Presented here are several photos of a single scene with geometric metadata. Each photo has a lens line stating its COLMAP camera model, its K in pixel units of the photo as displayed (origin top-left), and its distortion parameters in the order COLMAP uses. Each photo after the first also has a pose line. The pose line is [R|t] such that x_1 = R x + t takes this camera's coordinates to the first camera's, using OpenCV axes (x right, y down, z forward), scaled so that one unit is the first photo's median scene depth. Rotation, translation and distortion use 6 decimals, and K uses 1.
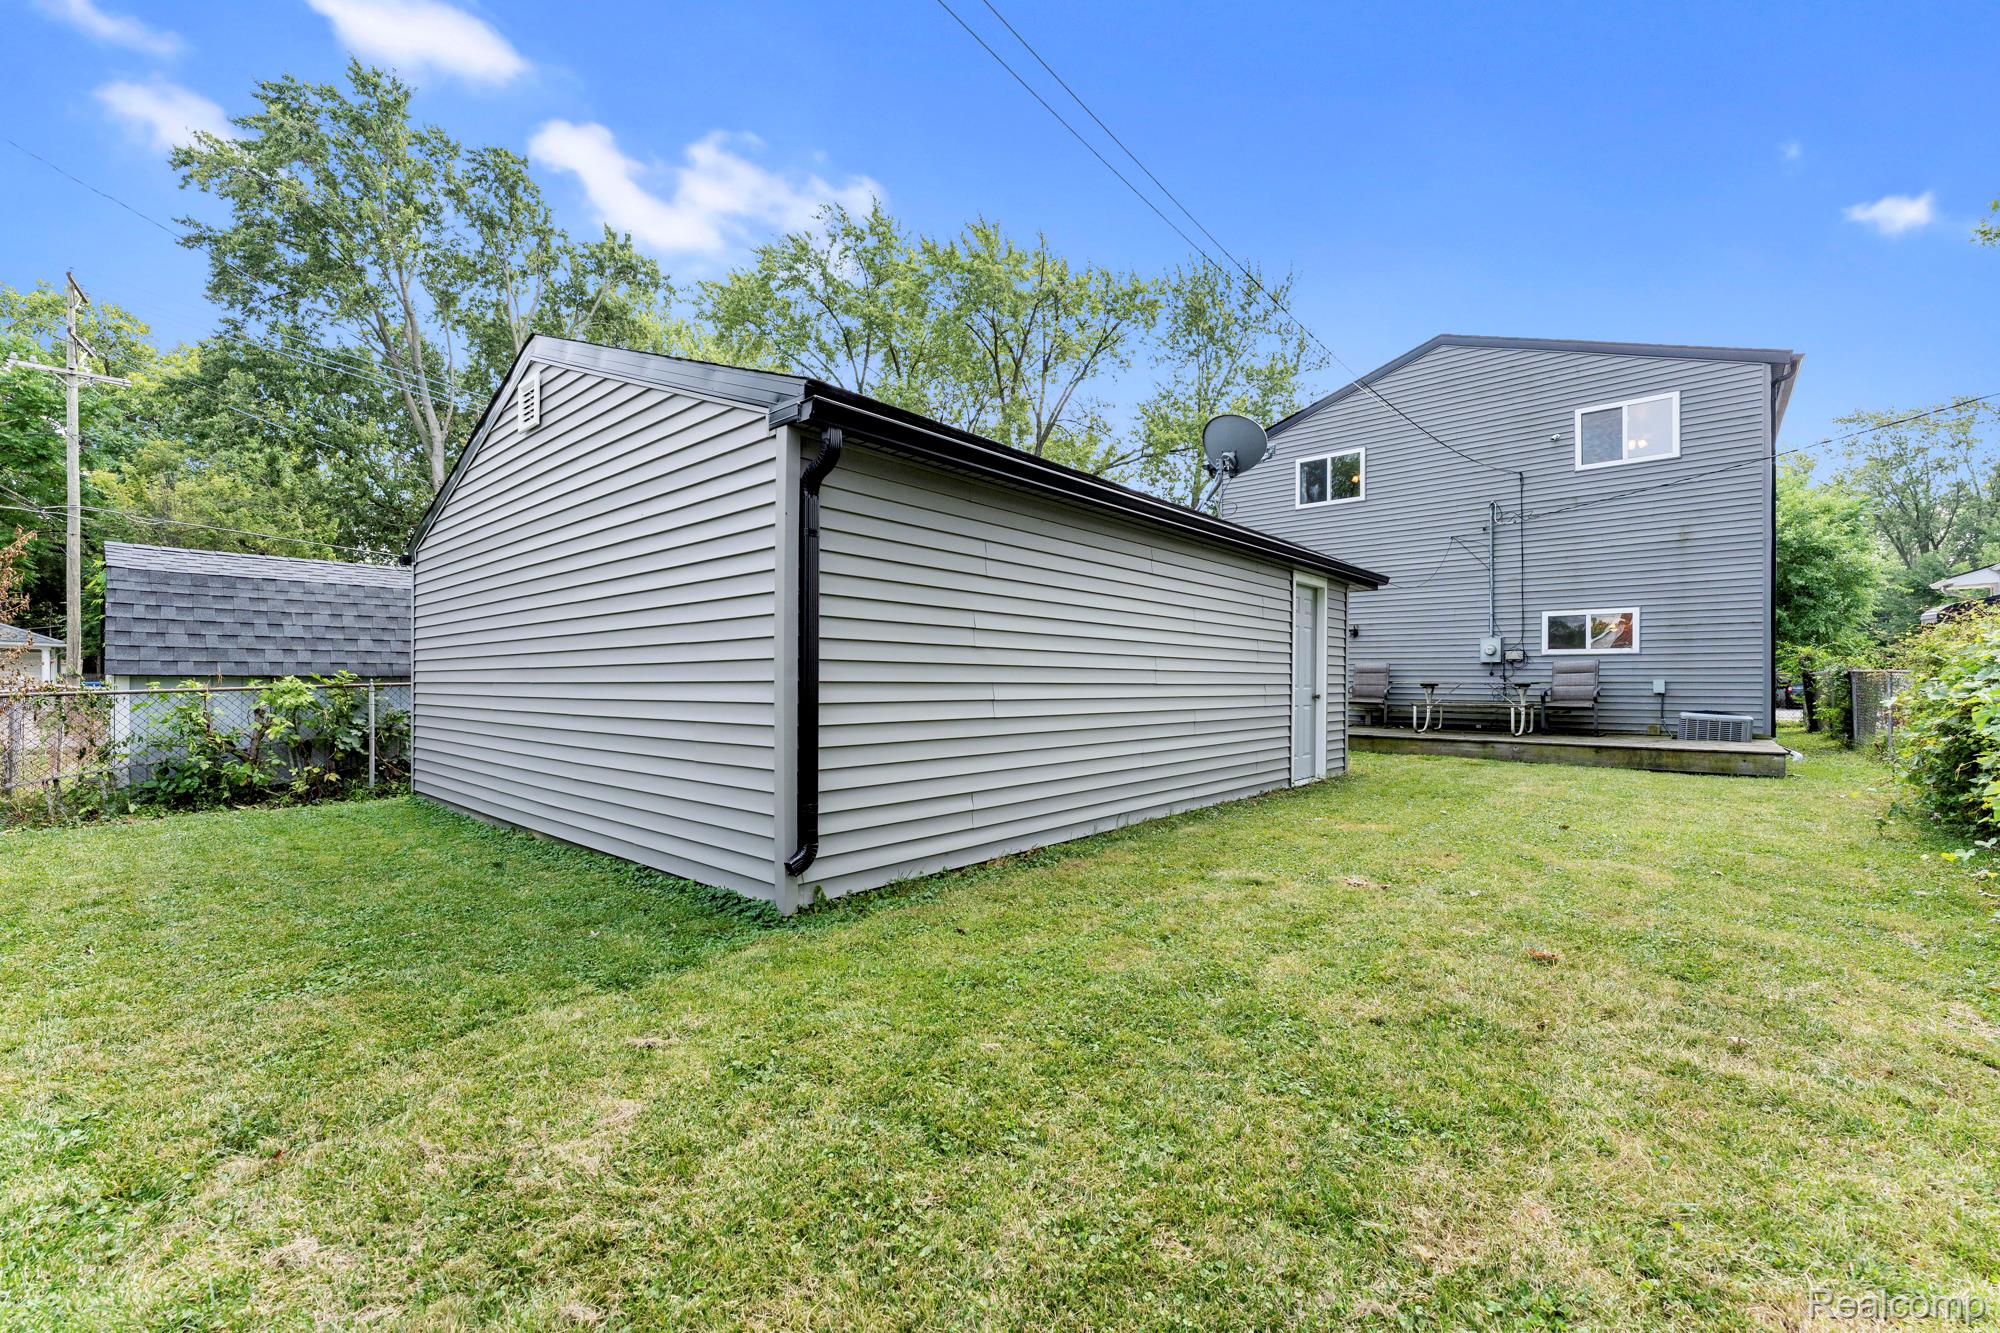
lens RADIAL K [[805.3, 0, 998.2], [0, 805.3, 693.2], [0, 0, 1]] dist [0.000978, 0.000404]
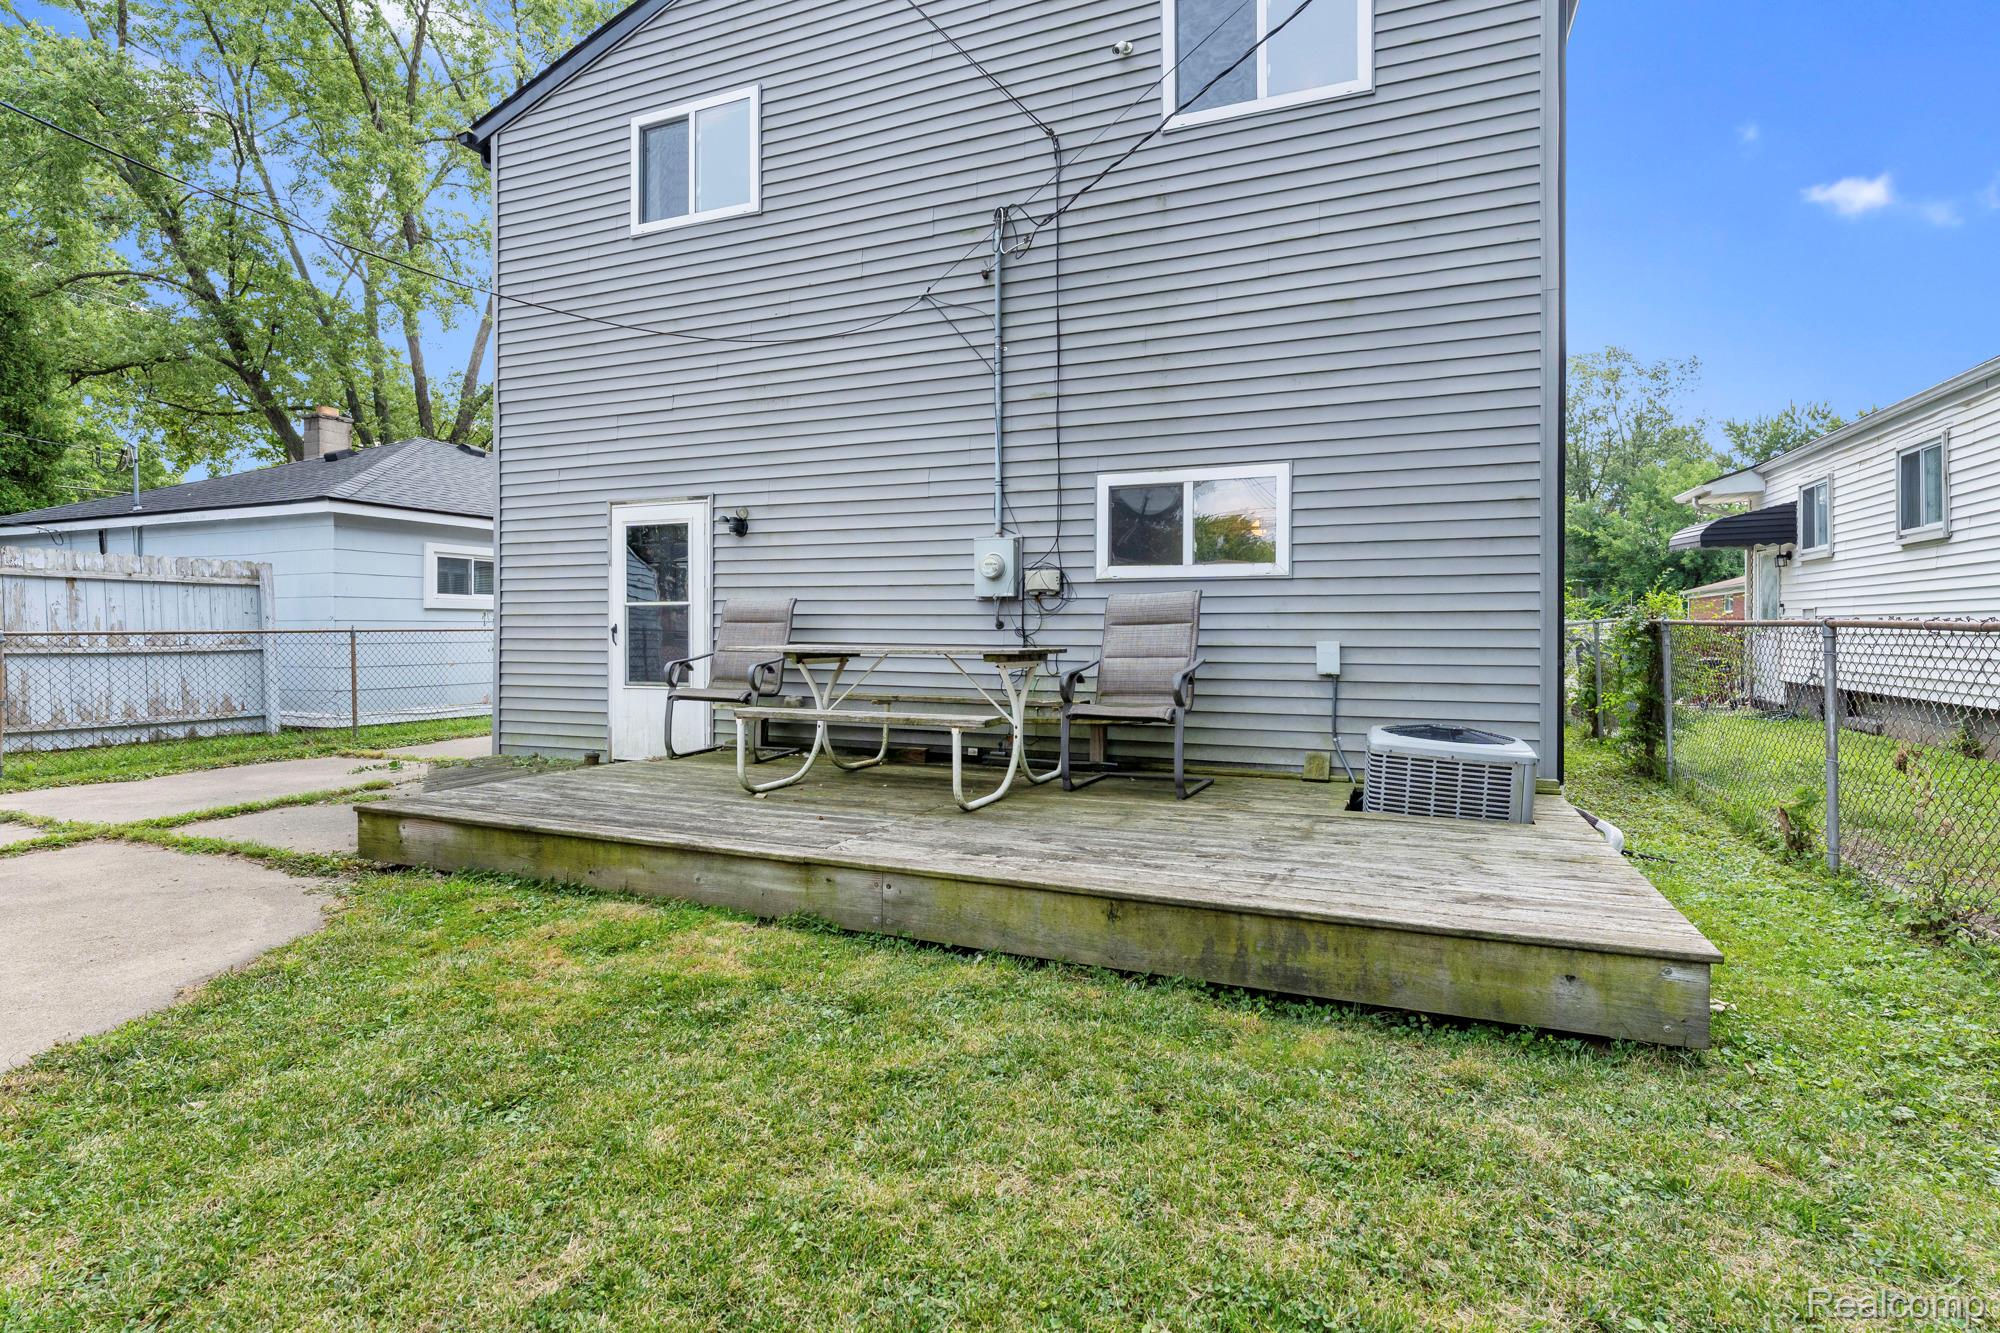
lens RADIAL K [[940.1, 0, 1009.3], [0, 940.1, 652.4], [0, 0, 1]] dist [-0.000299, -0.000097]
pose [[0.947409, -0.006871, 0.319951, 0.467724], [0.004158, 0.999949, 0.009162, -0.014402], [-0.319997, -0.007349, 0.947390, 0.546098]]
